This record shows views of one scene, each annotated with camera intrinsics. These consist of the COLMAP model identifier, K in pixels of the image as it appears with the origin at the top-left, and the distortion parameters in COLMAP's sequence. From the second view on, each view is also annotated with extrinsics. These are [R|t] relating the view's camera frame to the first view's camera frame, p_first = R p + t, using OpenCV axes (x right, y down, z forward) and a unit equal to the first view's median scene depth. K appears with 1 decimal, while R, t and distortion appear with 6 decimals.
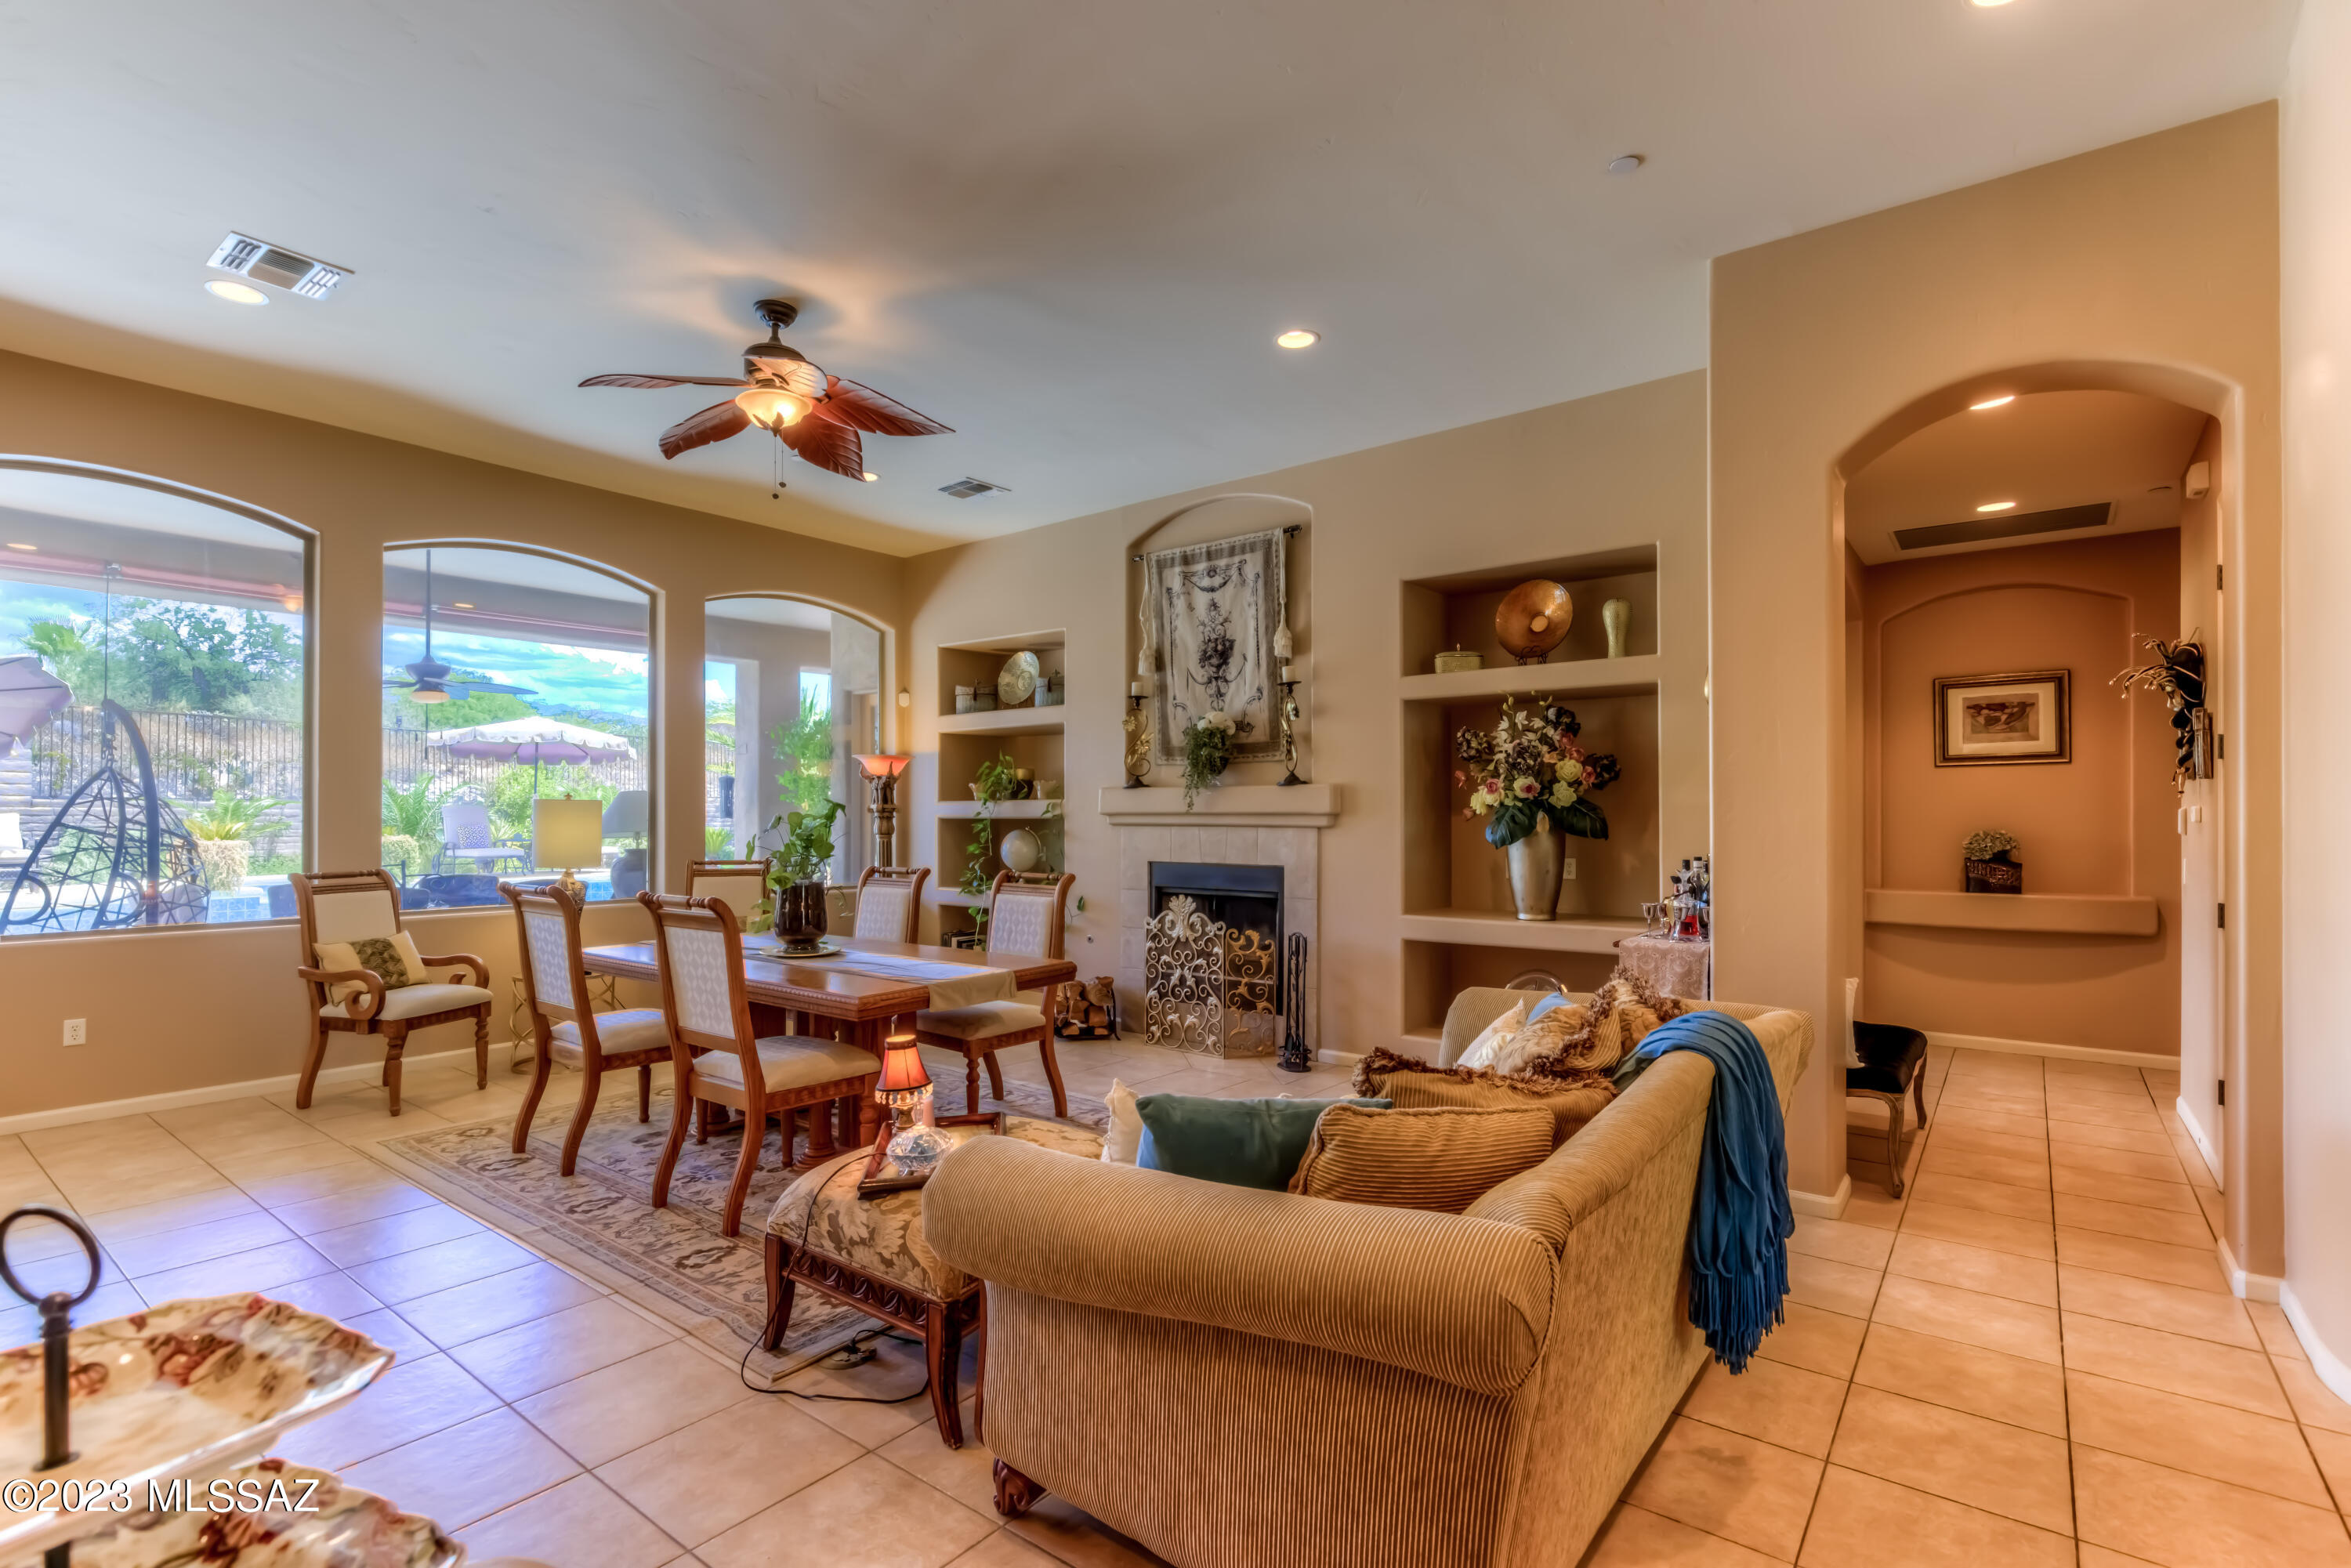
lens RADIAL K [[1086.4, 0, 1179.1], [0, 1086.4, 803.9], [0, 0, 1]] dist [-0.000101, -0.000190]
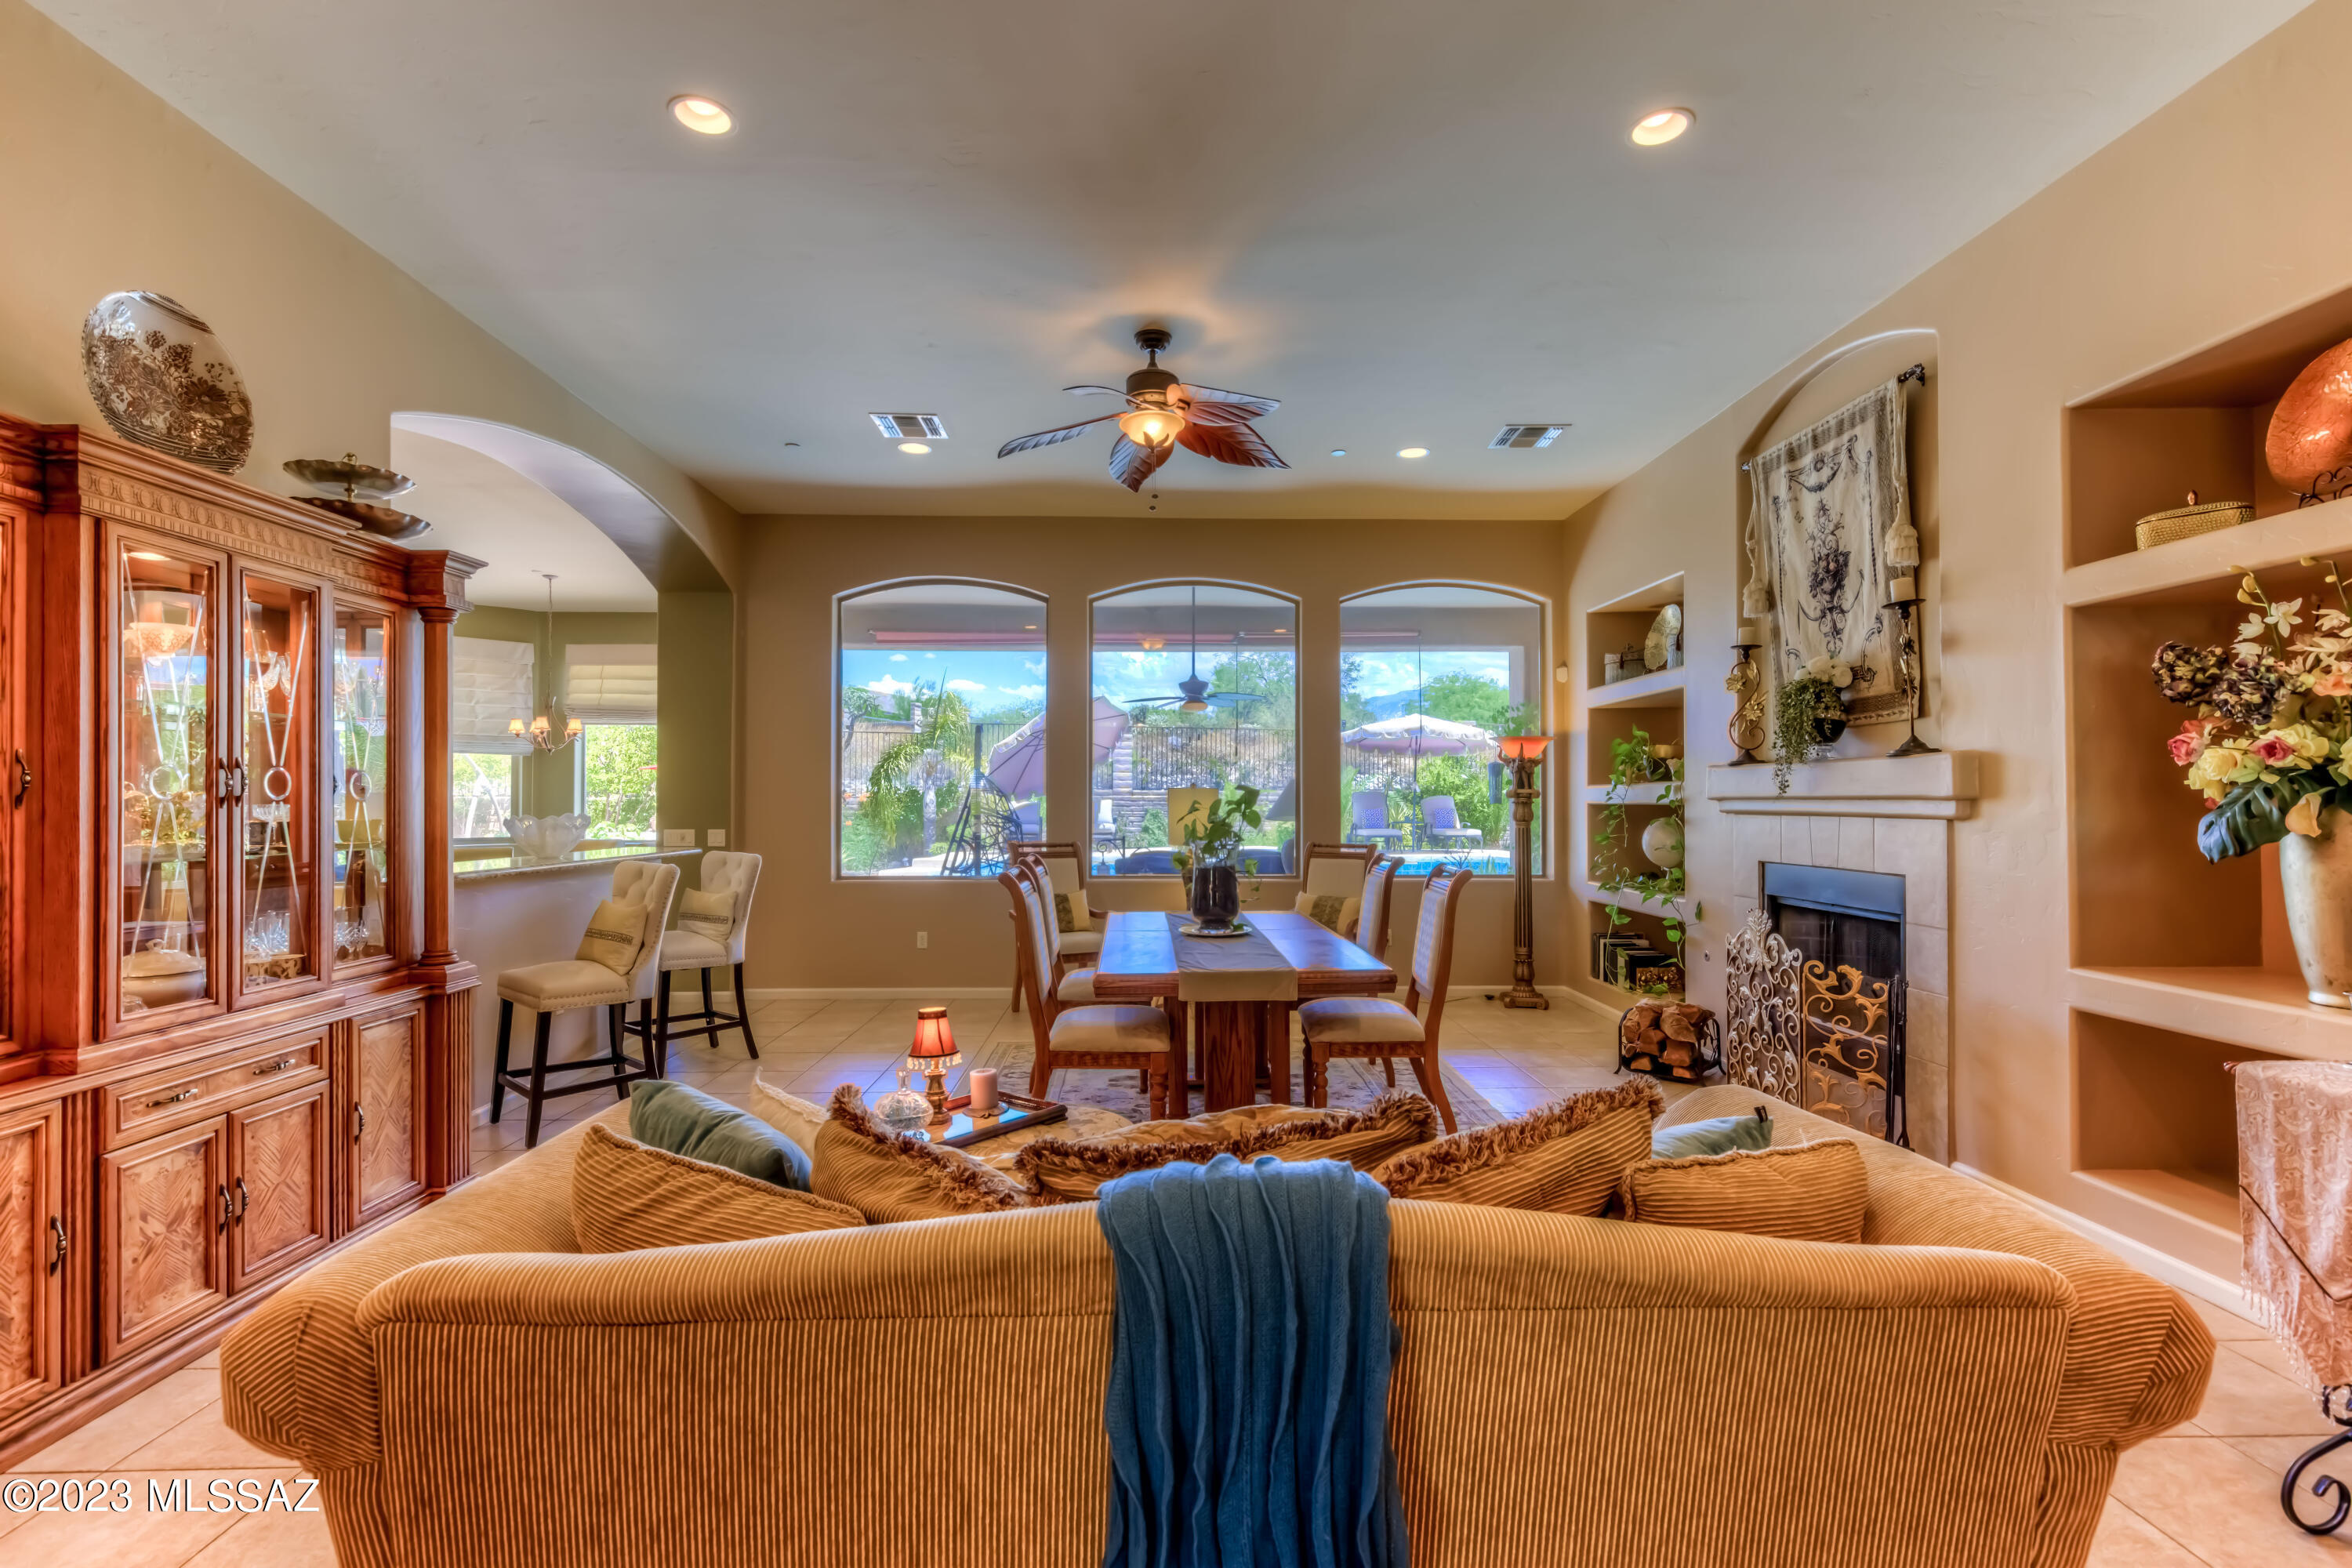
lens RADIAL K [[1078.2, 0, 1180.2], [0, 1078.2, 784.6], [0, 0, 1]] dist [-0.002543, 0.000228]
pose [[0.634494, -0.012042, -0.772834, 0.315738], [0.009031, 0.999926, -0.008165, 0.001898], [0.772875, -0.001799, 0.634556, 0.221418]]
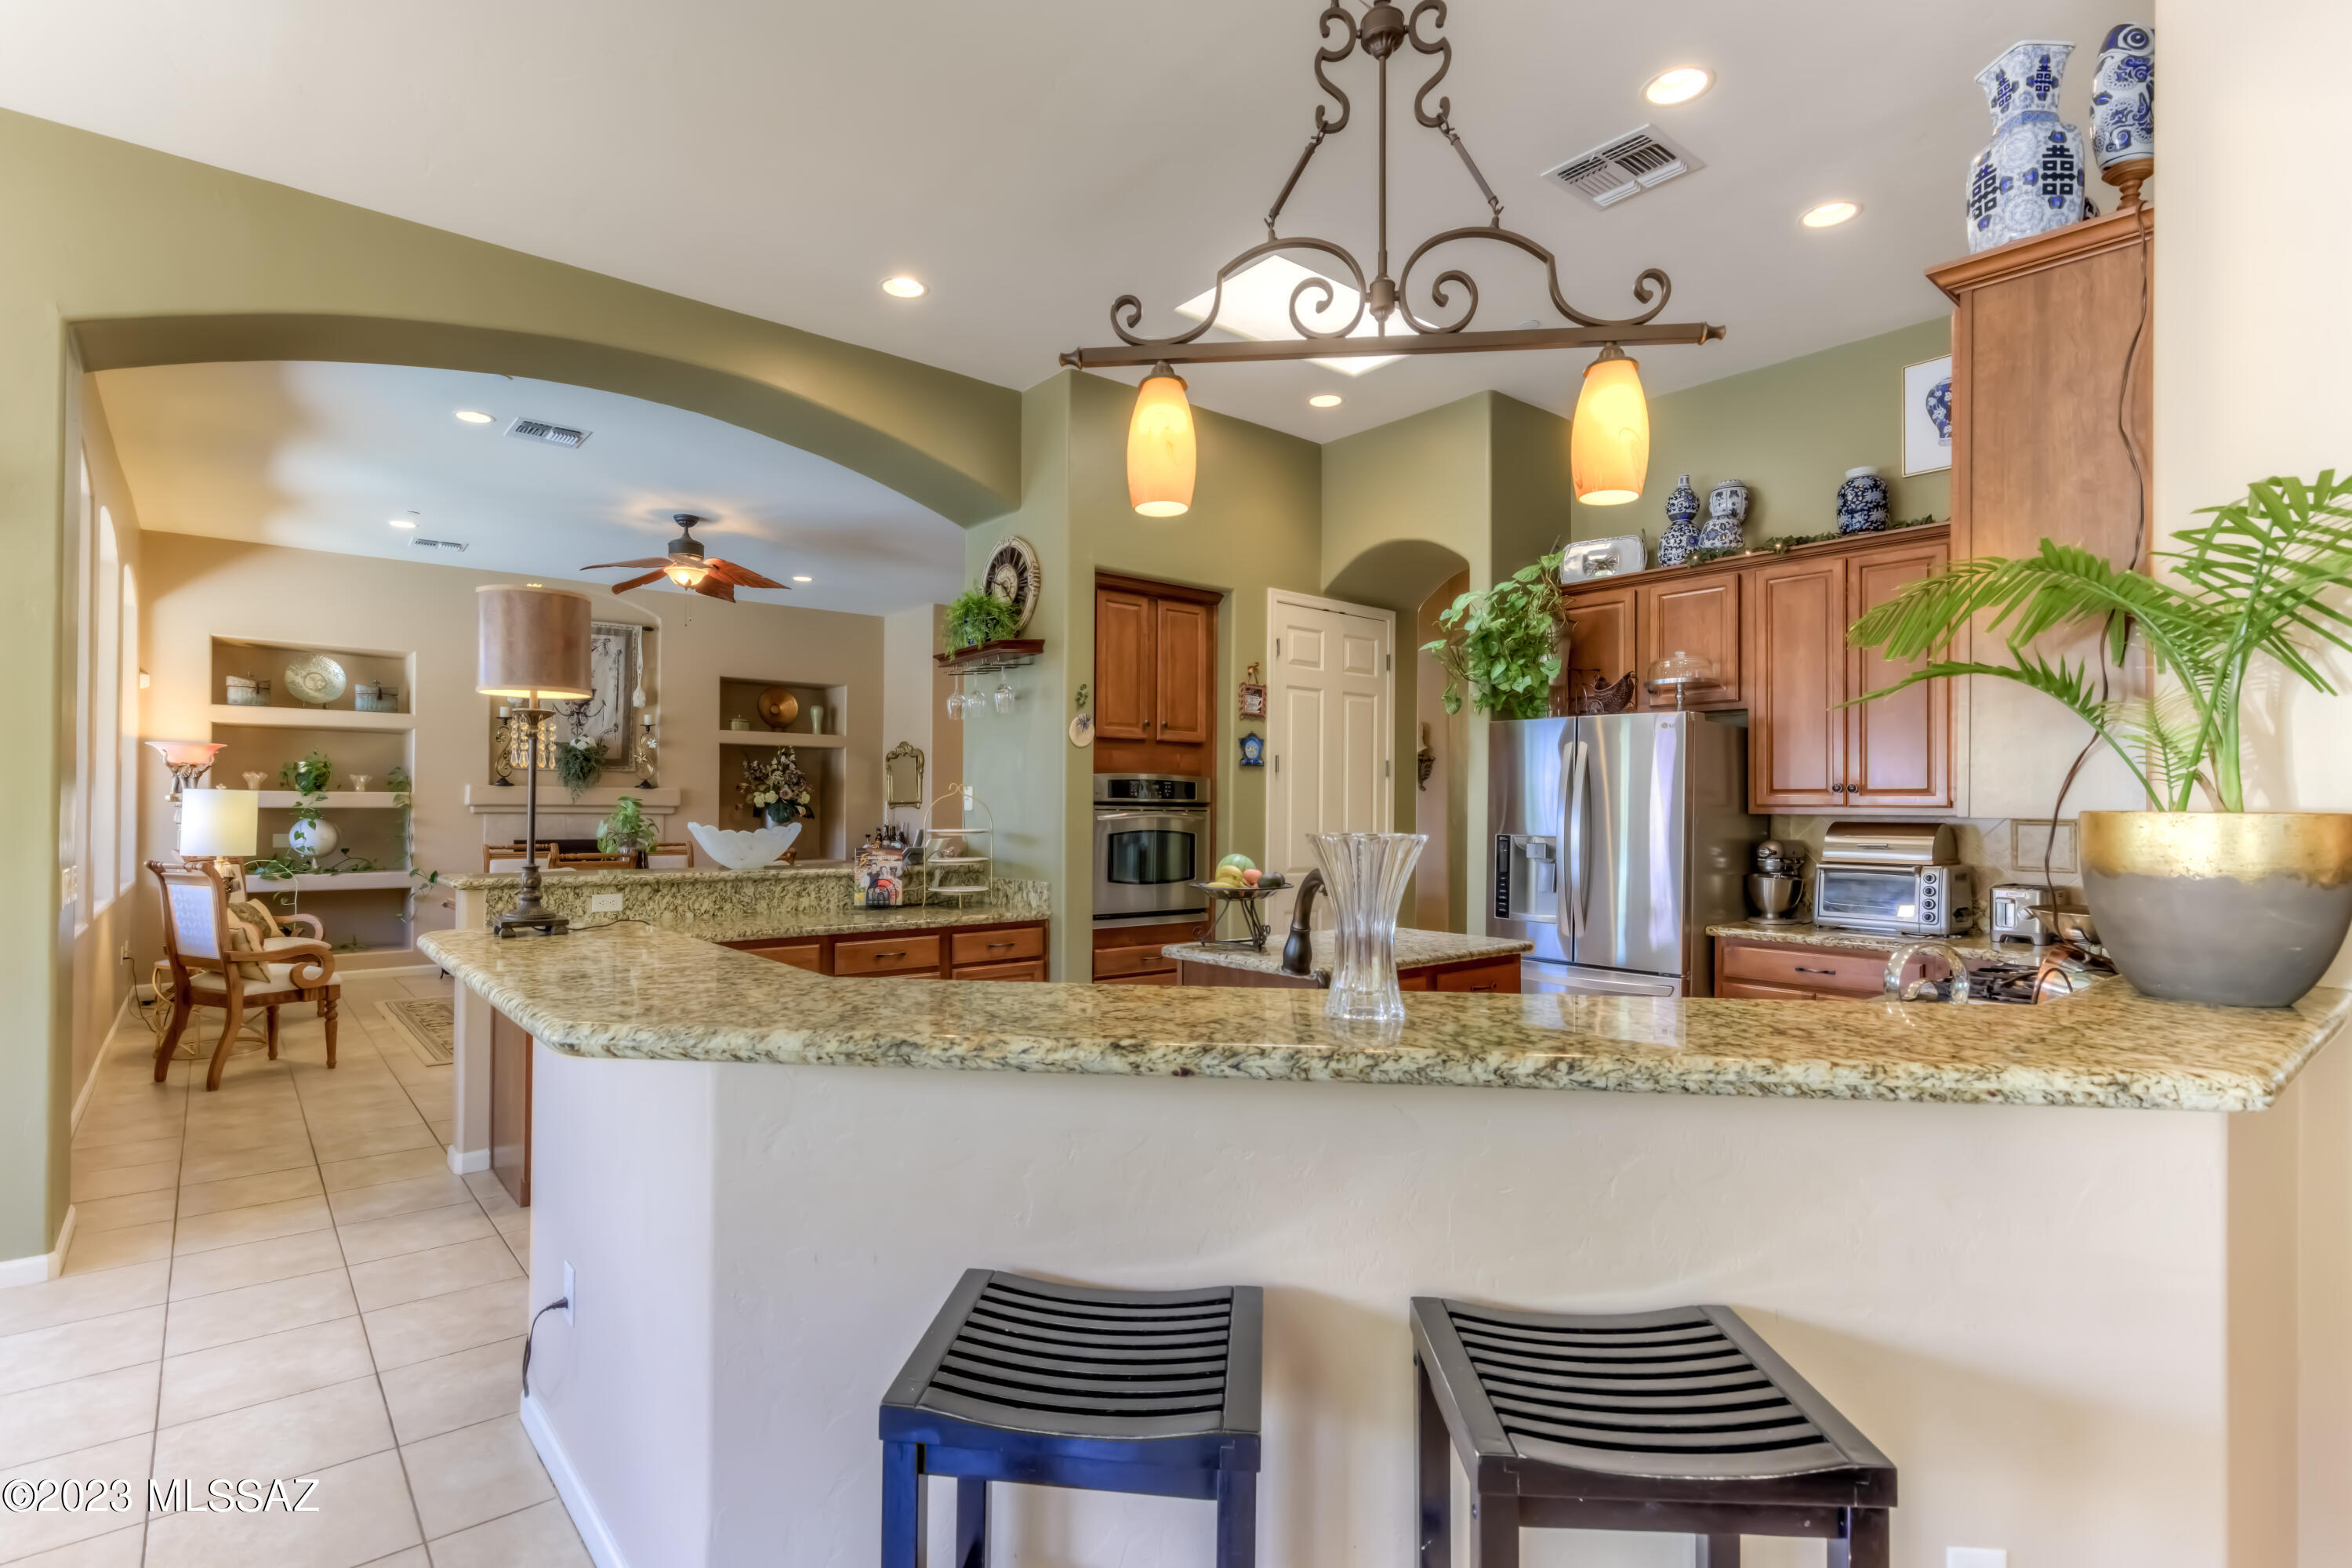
lens RADIAL K [[1124.1, 0, 1134.1], [0, 1124.1, 799.1], [0, 0, 1]] dist [0.001638, 0.000236]
pose [[0.220341, 0.009038, 0.975381, -1.307817], [-0.017229, 0.999837, -0.005373, -0.003964], [-0.975271, -0.015620, 0.220461, -0.072603]]
